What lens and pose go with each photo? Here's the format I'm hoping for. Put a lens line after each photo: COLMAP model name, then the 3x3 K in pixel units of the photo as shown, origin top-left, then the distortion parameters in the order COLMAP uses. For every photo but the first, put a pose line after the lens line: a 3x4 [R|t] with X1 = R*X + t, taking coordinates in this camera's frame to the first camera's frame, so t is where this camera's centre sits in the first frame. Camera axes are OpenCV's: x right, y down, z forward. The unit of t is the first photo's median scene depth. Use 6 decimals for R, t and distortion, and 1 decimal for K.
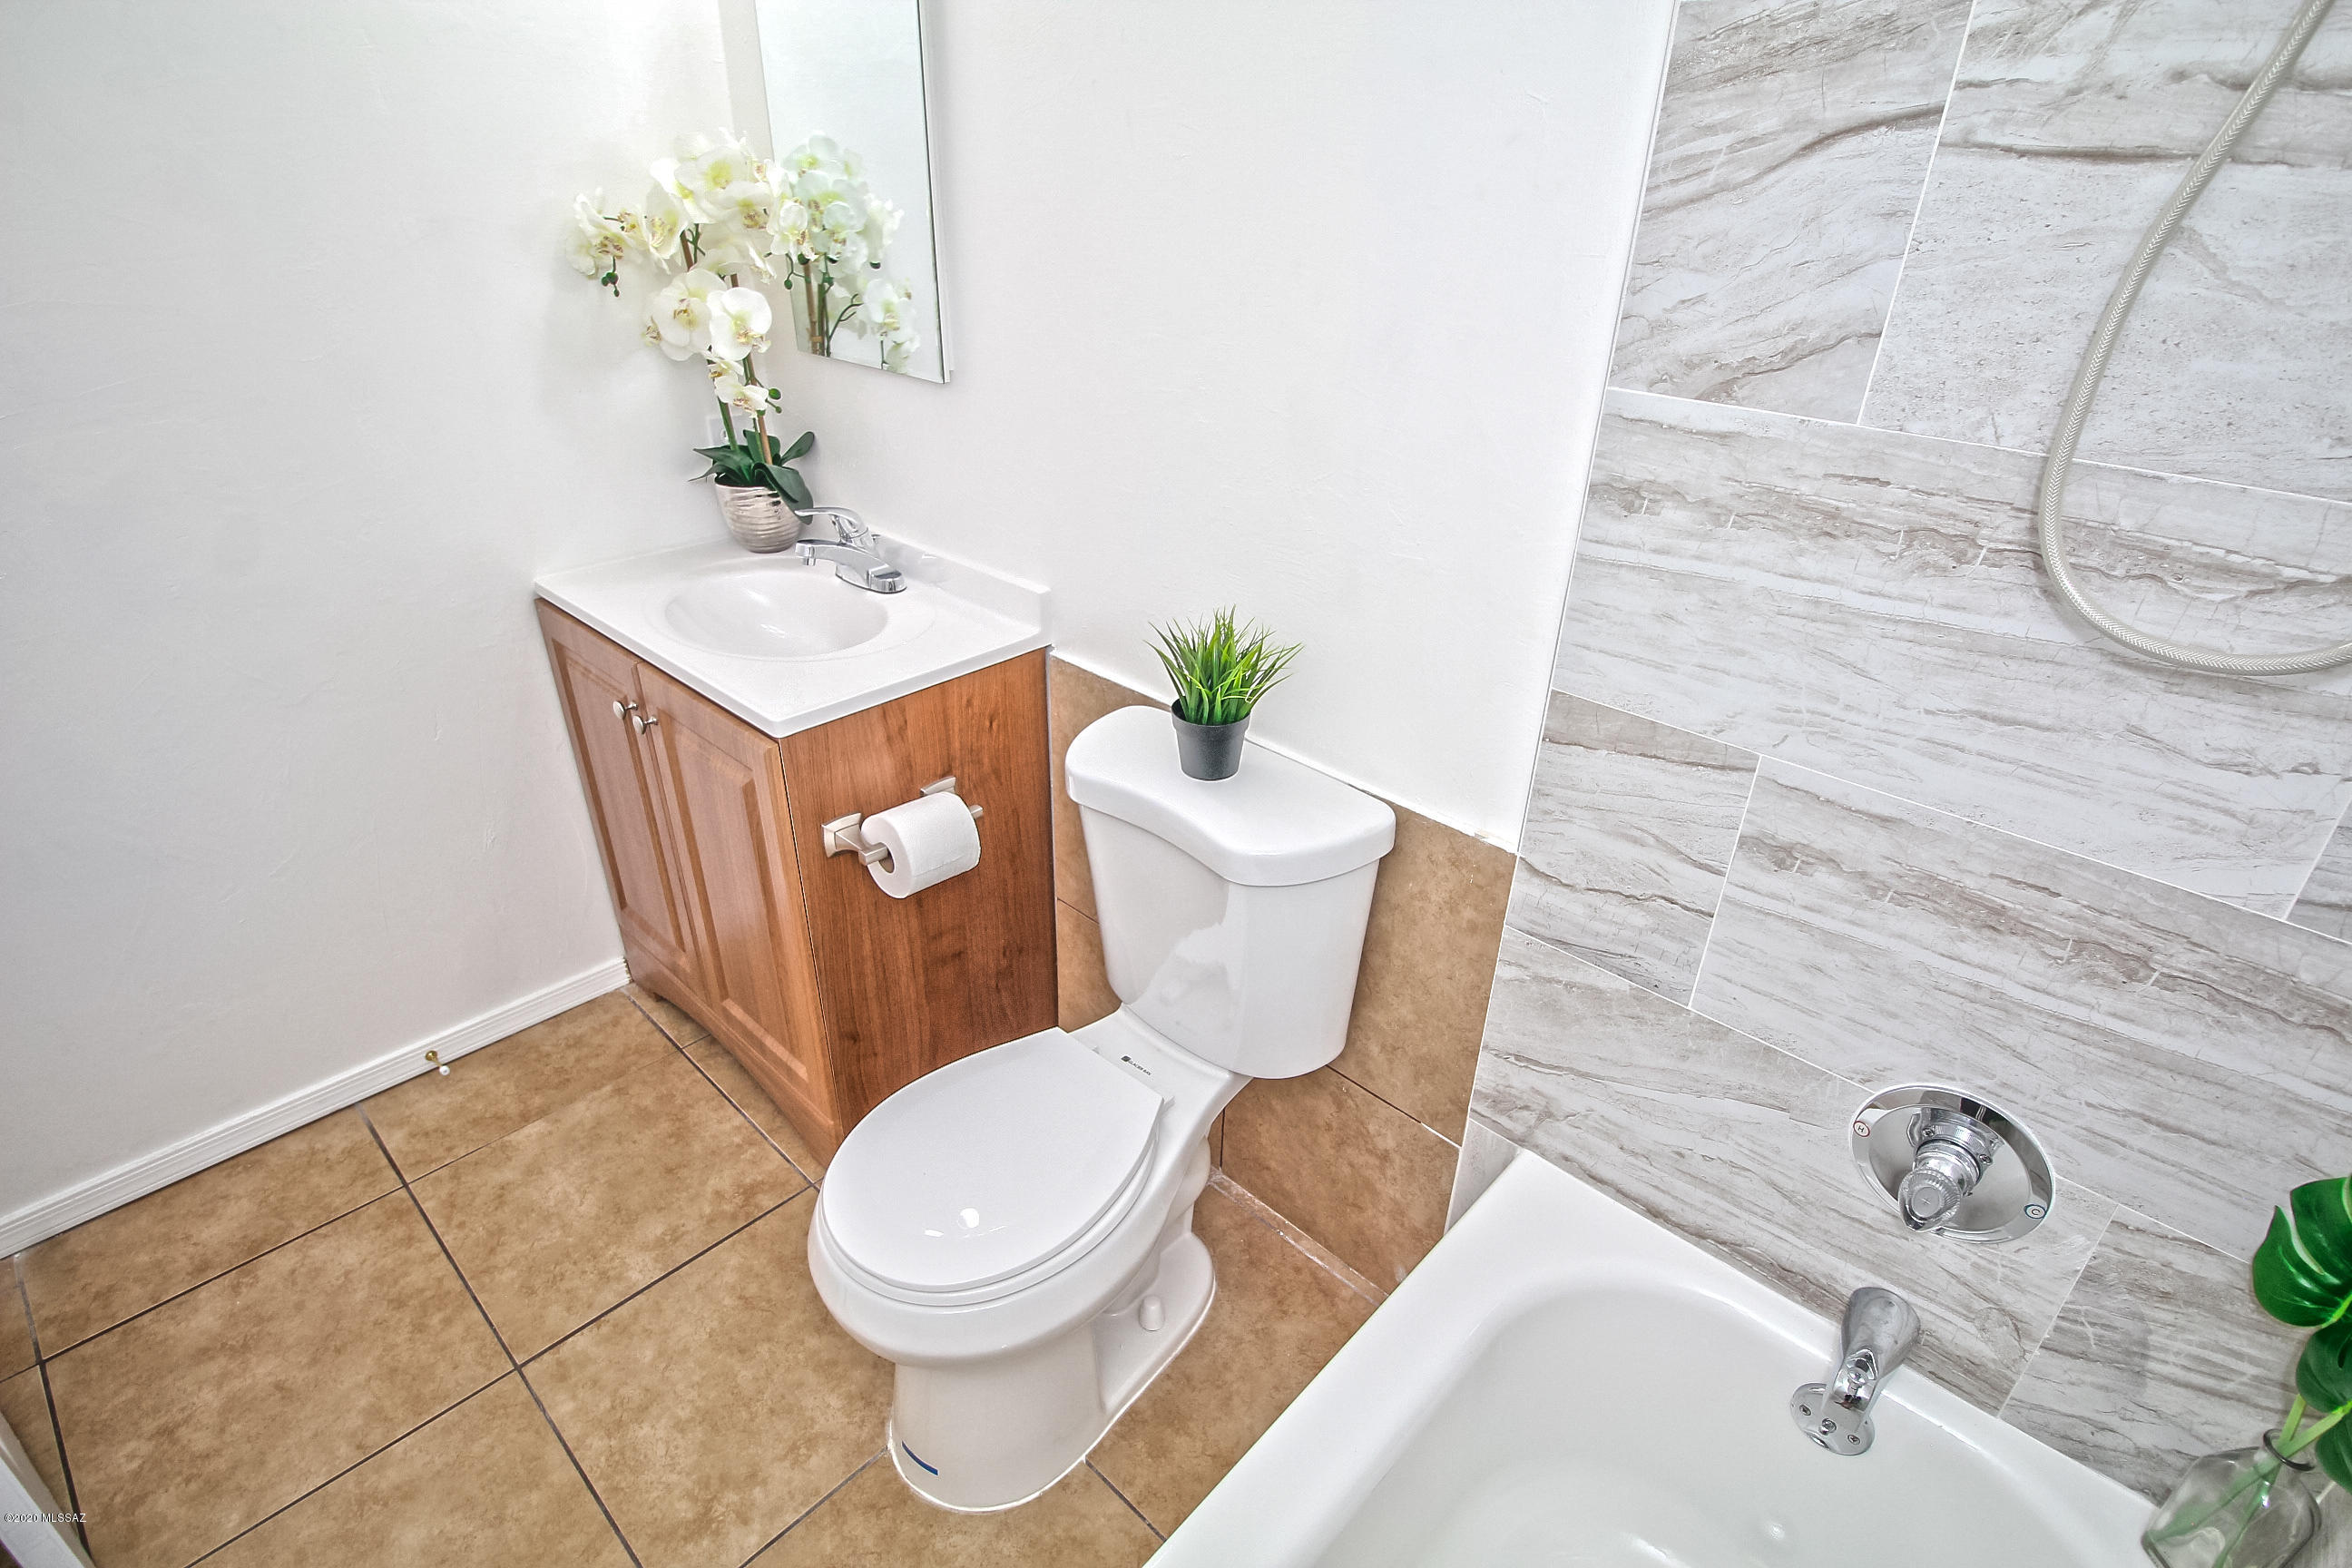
lens RADIAL K [[1174.5, 0, 1182.8], [0, 1174.5, 783.5], [0, 0, 1]] dist [-0.005583, -0.009576]
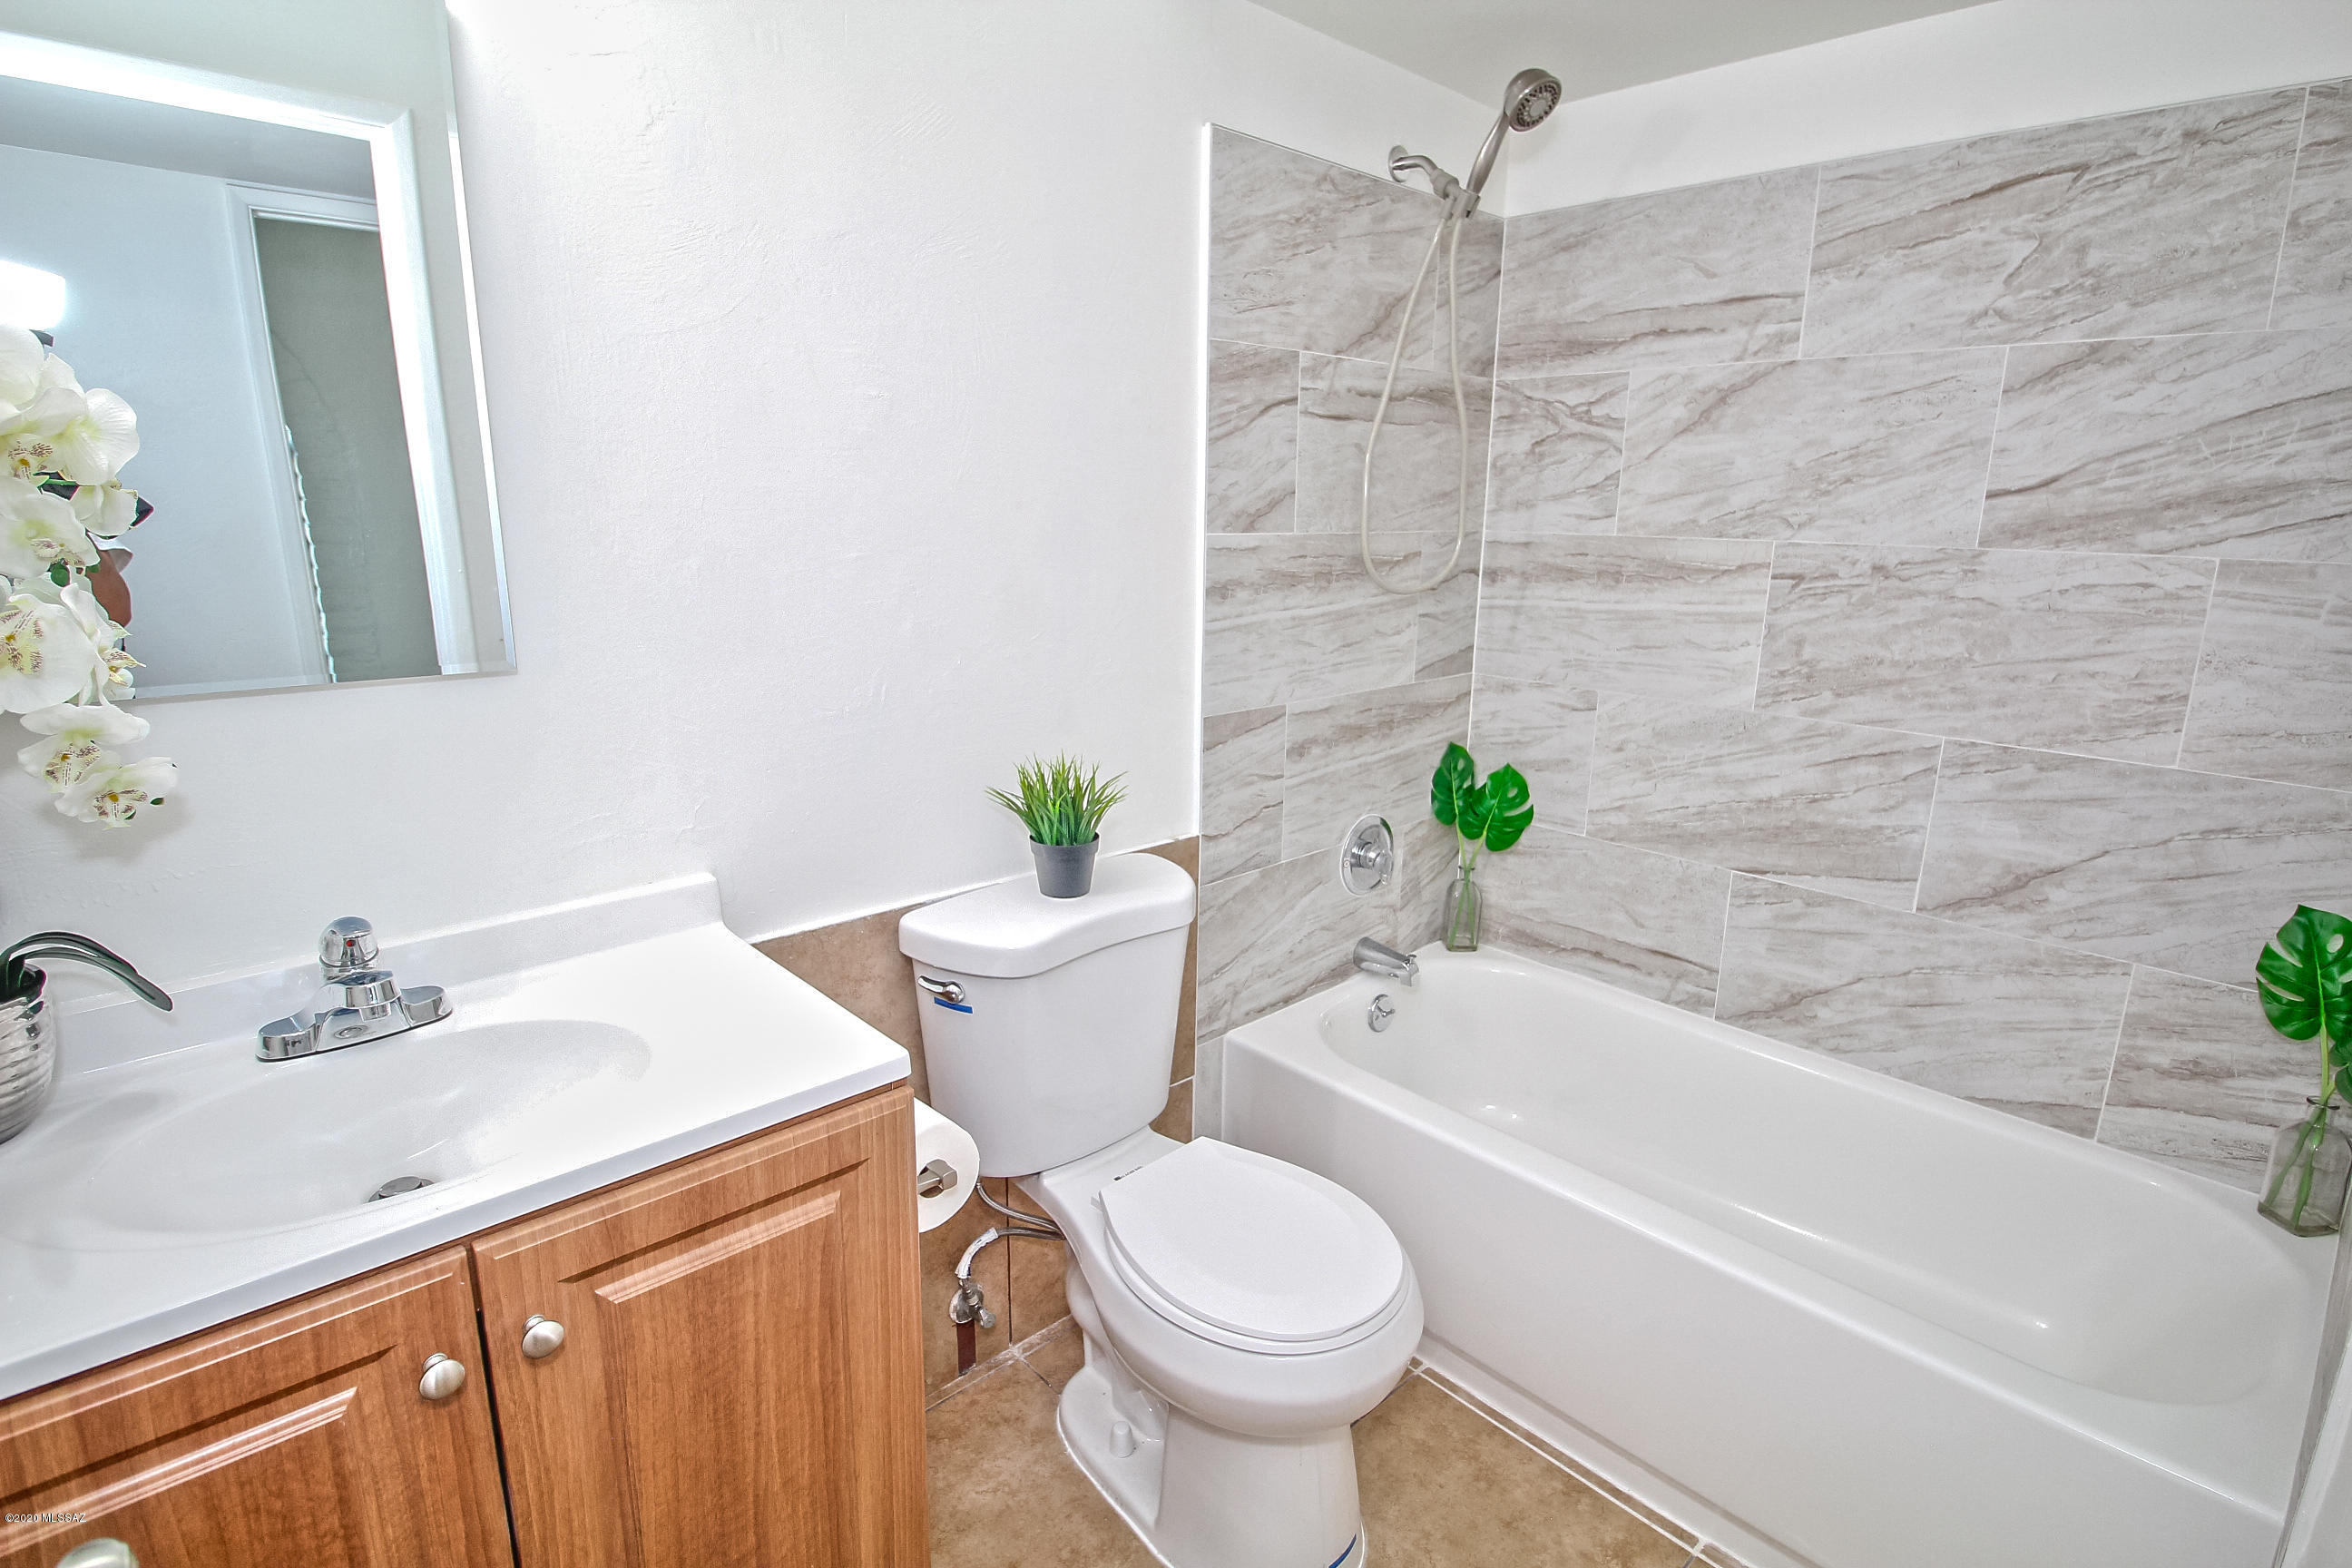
lens RADIAL K [[1174.5, 0, 1173.4], [0, 1174.5, 787.1], [0, 0, 1]] dist [-0.005583, -0.009576]
pose [[0.064660, -0.254698, 0.964857, -1.532352], [0.465850, 0.862763, 0.196529, -0.402362], [-0.882498, 0.436771, 0.174437, 0.955253]]
